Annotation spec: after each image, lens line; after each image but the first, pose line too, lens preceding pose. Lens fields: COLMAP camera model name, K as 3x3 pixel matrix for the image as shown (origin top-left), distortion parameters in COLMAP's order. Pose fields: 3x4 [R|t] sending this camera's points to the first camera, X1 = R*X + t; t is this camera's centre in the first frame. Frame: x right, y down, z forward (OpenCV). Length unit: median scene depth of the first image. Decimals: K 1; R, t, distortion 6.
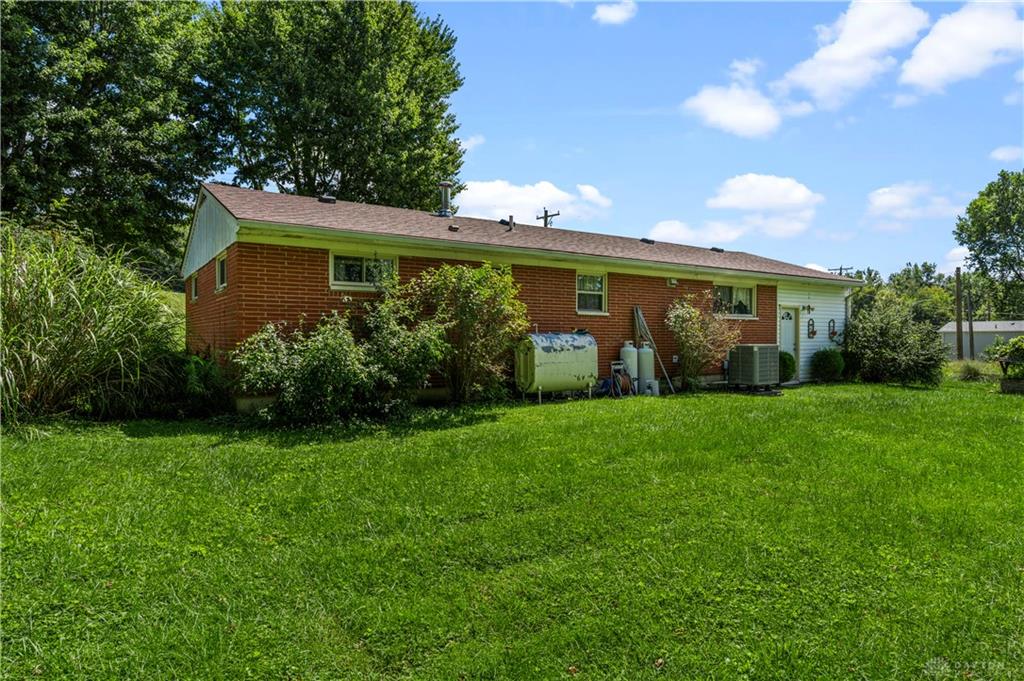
lens RADIAL K [[608.3, 0, 519.4], [0, 608.3, 342.4], [0, 0, 1]] dist [0.008164, 0.000266]
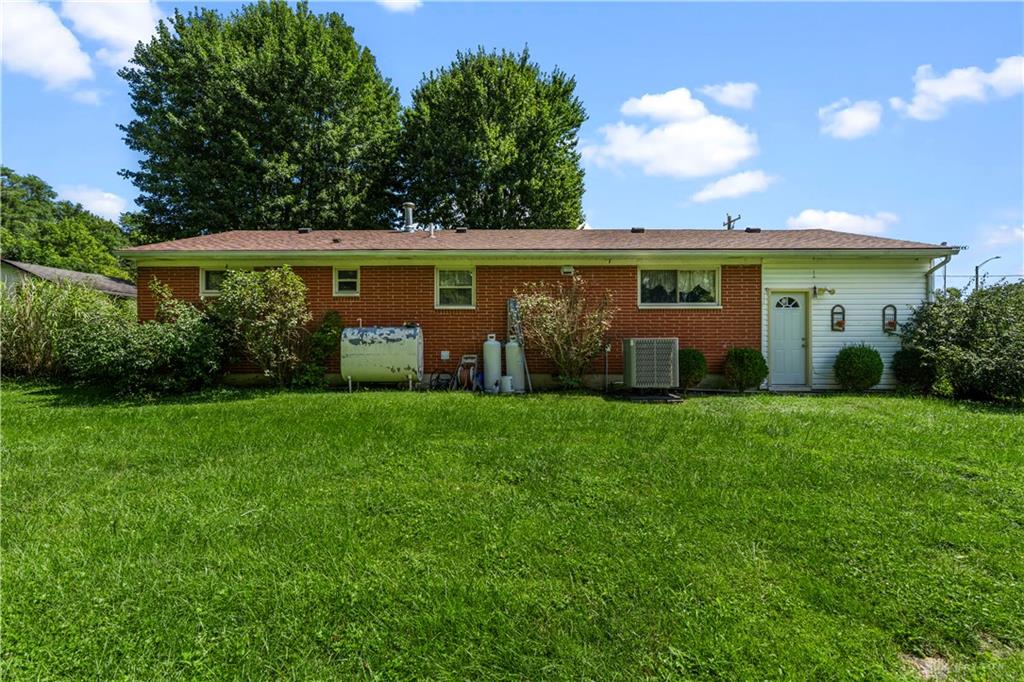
lens RADIAL K [[466.1, 0, 512.6], [0, 466.1, 337.5], [0, 0, 1]] dist [-0.004424, 0.001308]
pose [[0.830616, -0.004437, -0.556828, 0.577895], [-0.000970, 0.999955, -0.009414, 0.008968], [0.556845, 0.008360, 0.830575, 0.370741]]
